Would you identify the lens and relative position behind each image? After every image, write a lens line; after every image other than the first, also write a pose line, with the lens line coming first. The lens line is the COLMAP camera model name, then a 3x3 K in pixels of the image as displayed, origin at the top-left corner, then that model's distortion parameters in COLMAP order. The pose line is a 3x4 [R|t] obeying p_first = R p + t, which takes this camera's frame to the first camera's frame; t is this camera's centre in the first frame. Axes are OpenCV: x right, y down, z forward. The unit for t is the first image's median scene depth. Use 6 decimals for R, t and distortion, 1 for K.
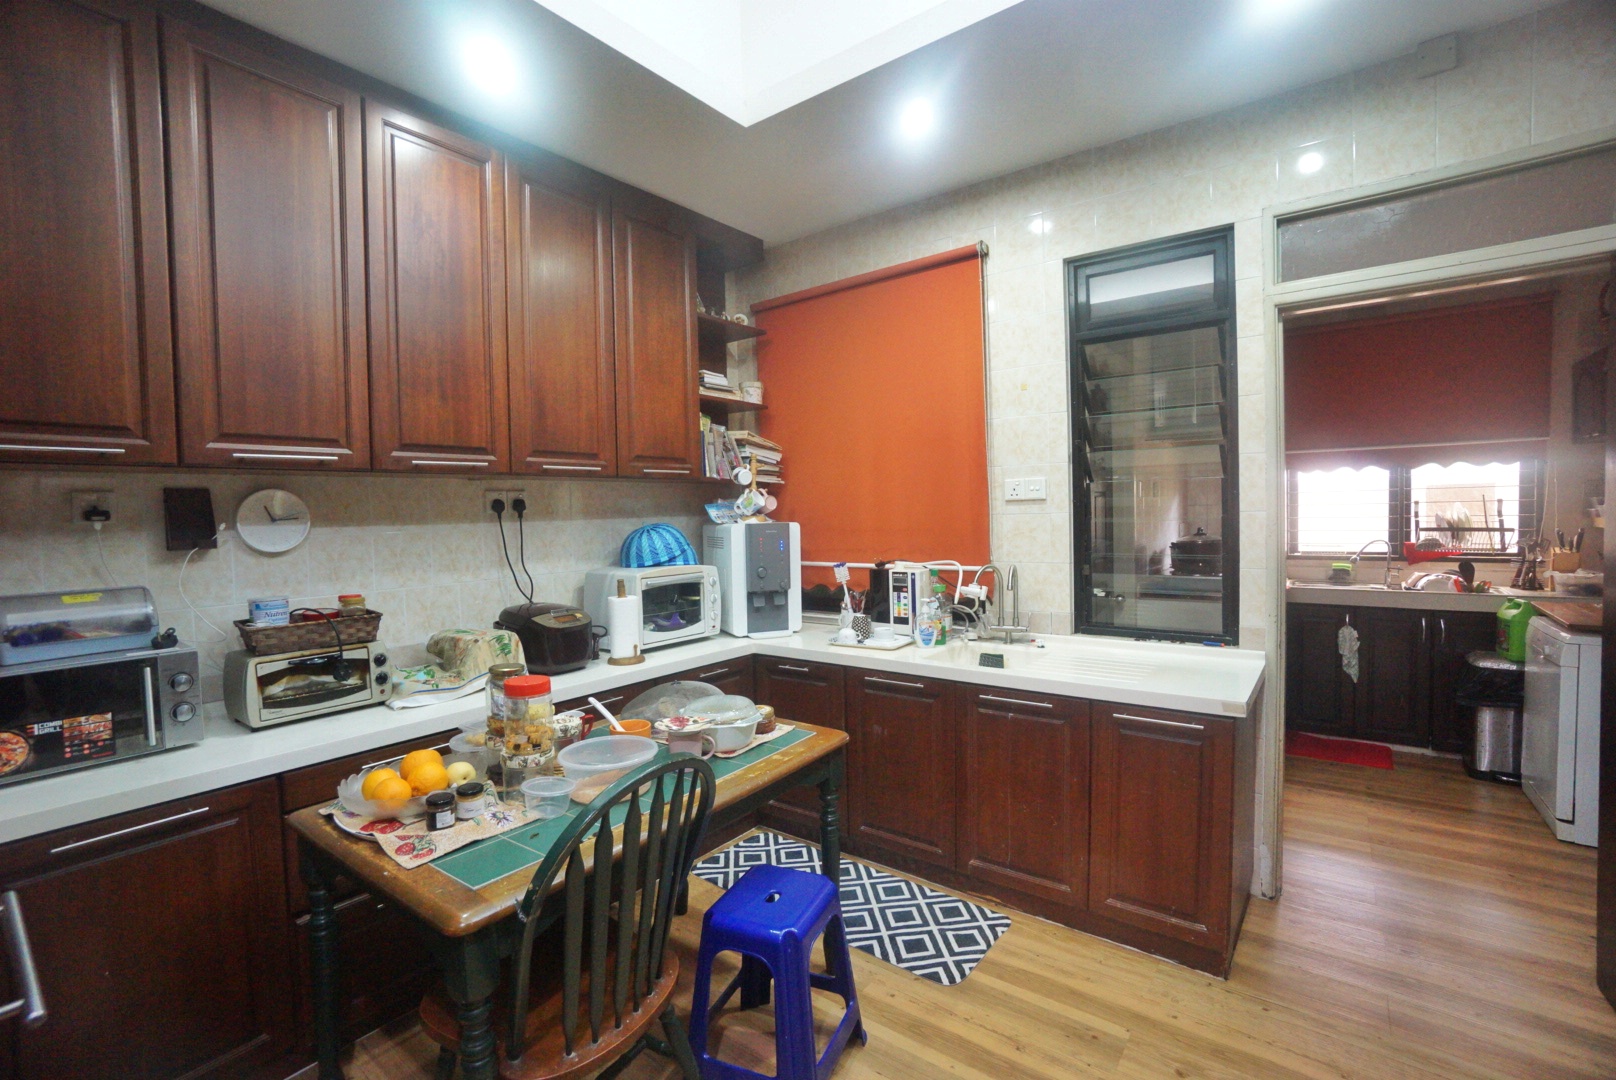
lens RADIAL K [[725.1, 0, 808.0], [0, 725.1, 540.0], [0, 0, 1]] dist [-0.063059, 0.025928]
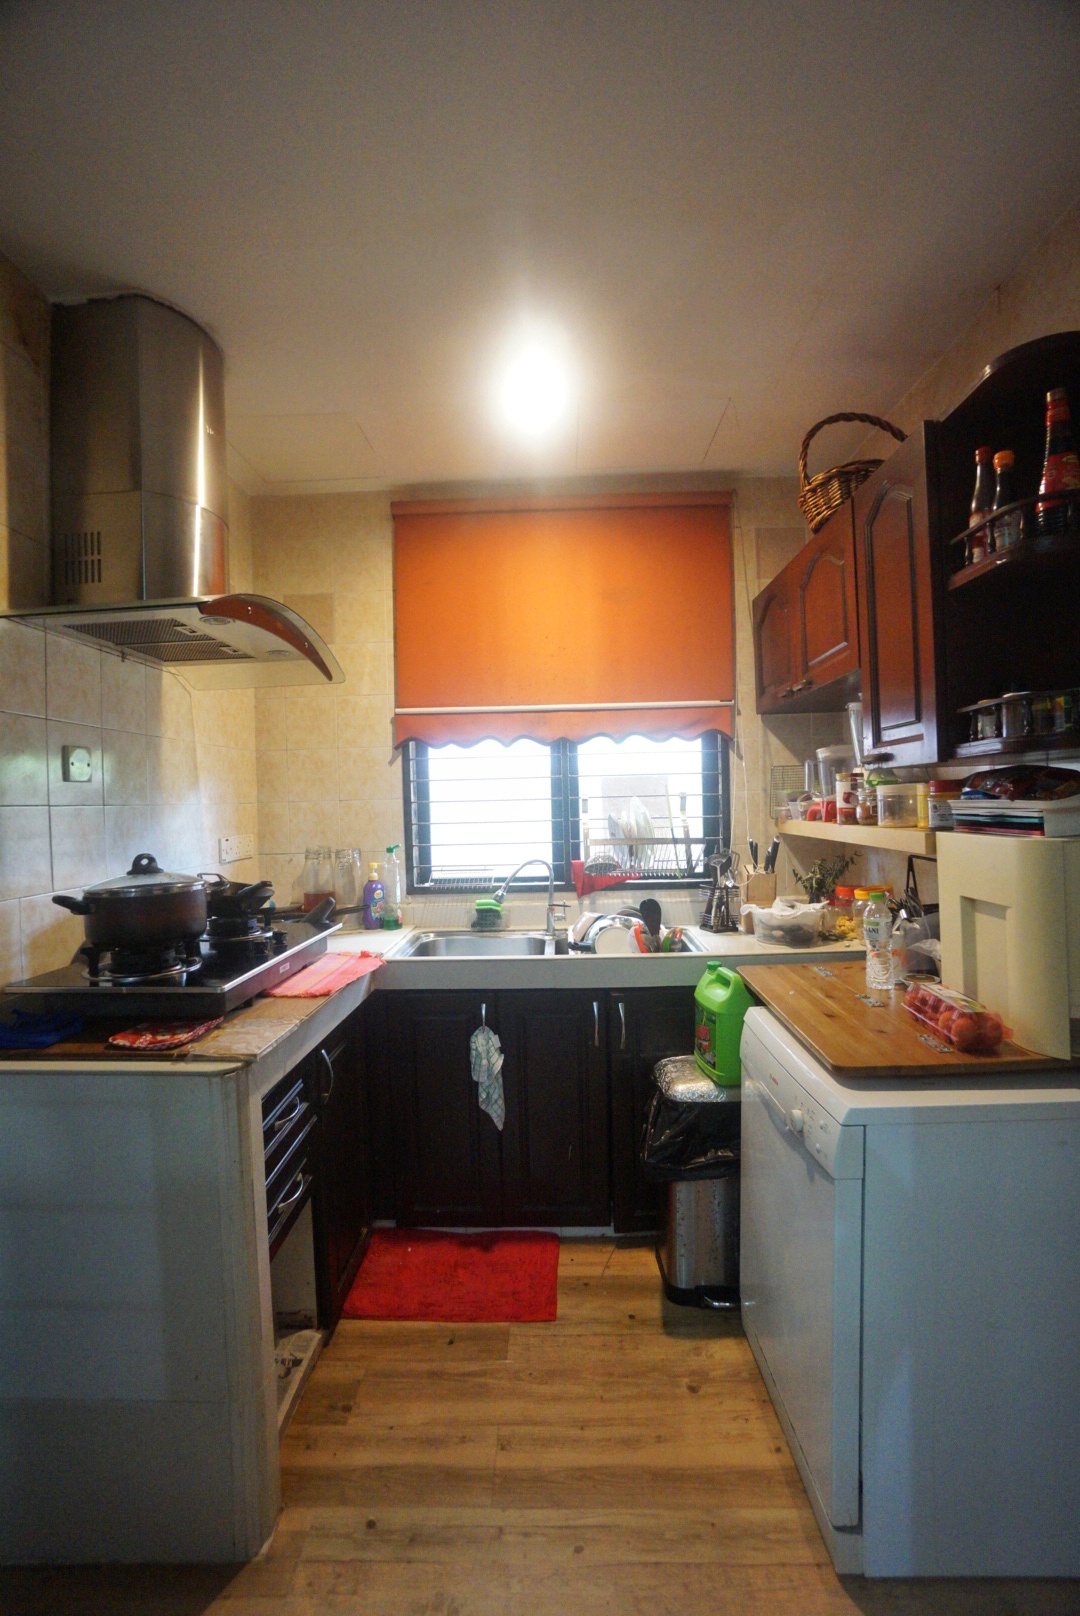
lens RADIAL K [[725.1, 0, 540.0], [0, 725.1, 808.0], [0, 0, 1]] dist [-0.063059, 0.025928]
pose [[0.811268, -0.000714, 0.584674, 0.483707], [0.026795, 0.998994, -0.035959, -0.023255], [-0.584060, 0.044839, 0.810471, 0.527877]]
